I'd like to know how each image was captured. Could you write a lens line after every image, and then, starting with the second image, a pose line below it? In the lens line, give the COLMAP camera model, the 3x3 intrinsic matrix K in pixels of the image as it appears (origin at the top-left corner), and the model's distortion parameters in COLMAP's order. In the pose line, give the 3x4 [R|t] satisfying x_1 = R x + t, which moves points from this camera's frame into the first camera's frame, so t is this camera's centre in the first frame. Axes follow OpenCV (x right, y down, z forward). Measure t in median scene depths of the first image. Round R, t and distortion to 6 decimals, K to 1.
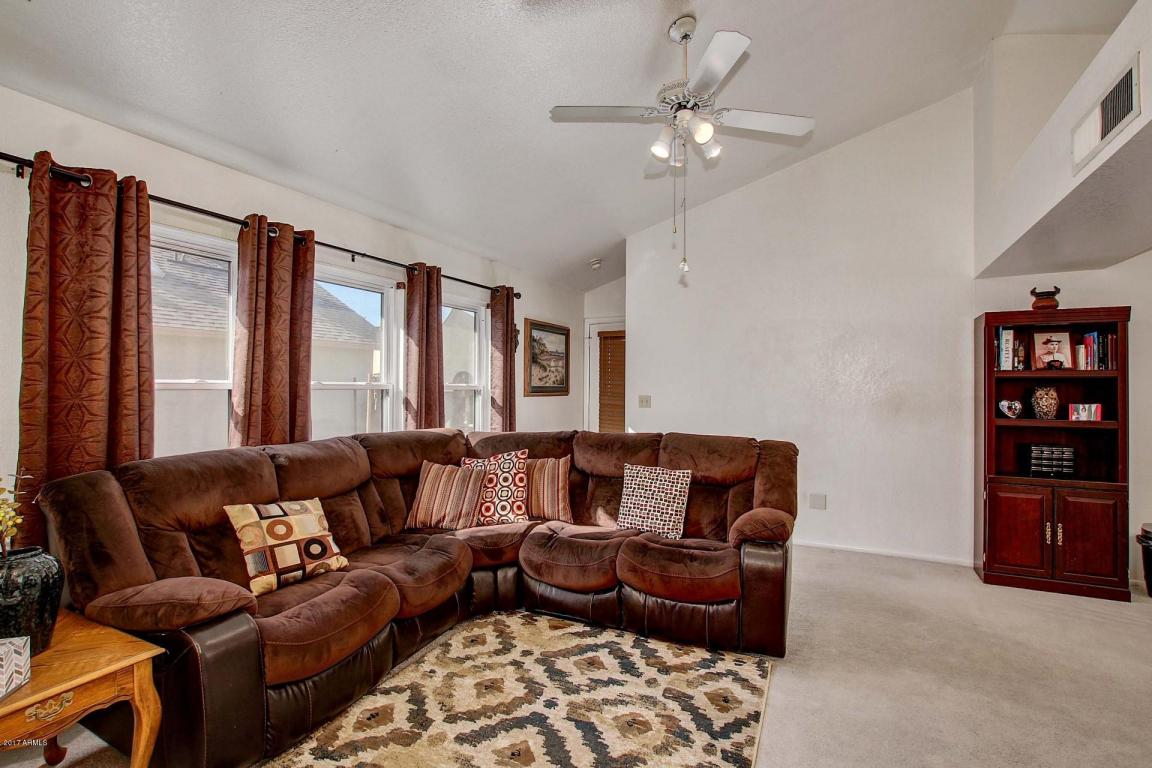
lens RADIAL K [[539.5, 0, 598.1], [0, 539.5, 389.5], [0, 0, 1]] dist [-0.023410, 0.000261]
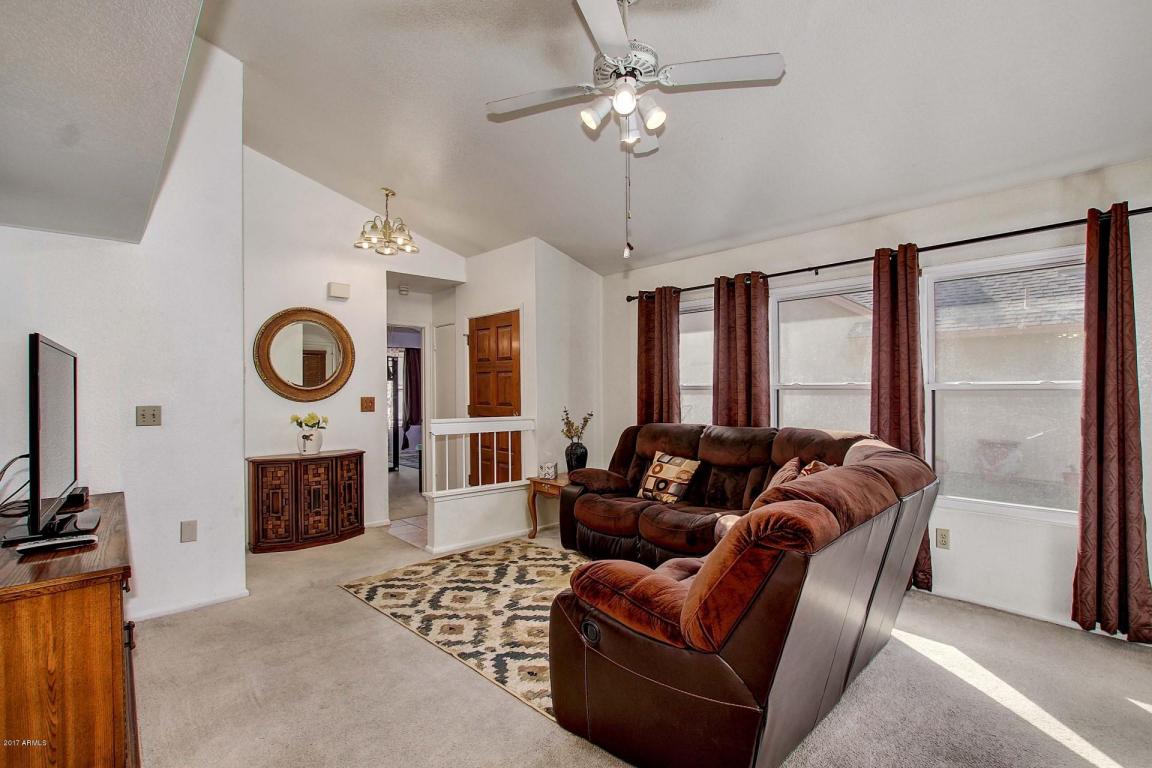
lens RADIAL K [[539.5, 0, 576.7], [0, 539.5, 386.6], [0, 0, 1]] dist [-0.023410, 0.000261]
pose [[-0.367356, -0.007198, -0.930052, 1.425655], [-0.007368, 0.999961, -0.004829, -0.014777], [0.930051, 0.005079, -0.367395, 1.976479]]
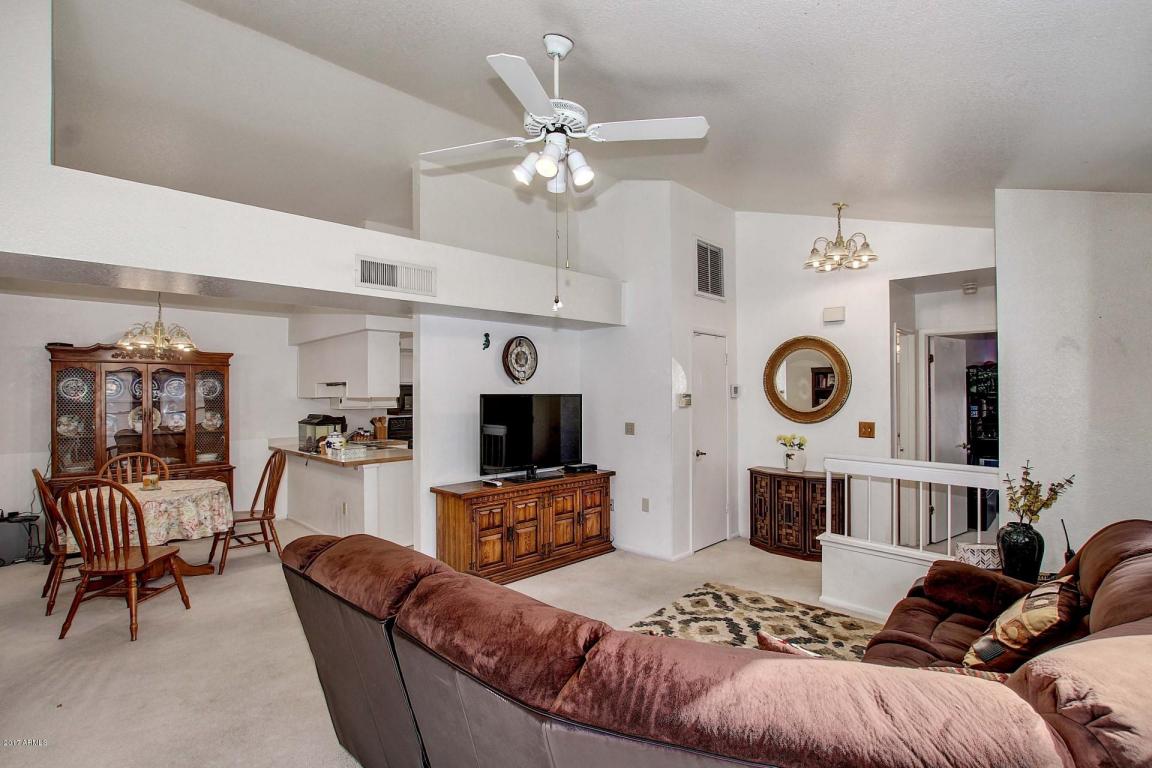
lens RADIAL K [[539.5, 0, 574.5], [0, 539.5, 386.0], [0, 0, 1]] dist [-0.023410, 0.000261]
pose [[-0.943901, 0.002079, 0.330222, 0.036064], [0.005337, 0.999946, 0.008960, -0.141737], [-0.330185, 0.010220, -0.943861, 2.686939]]
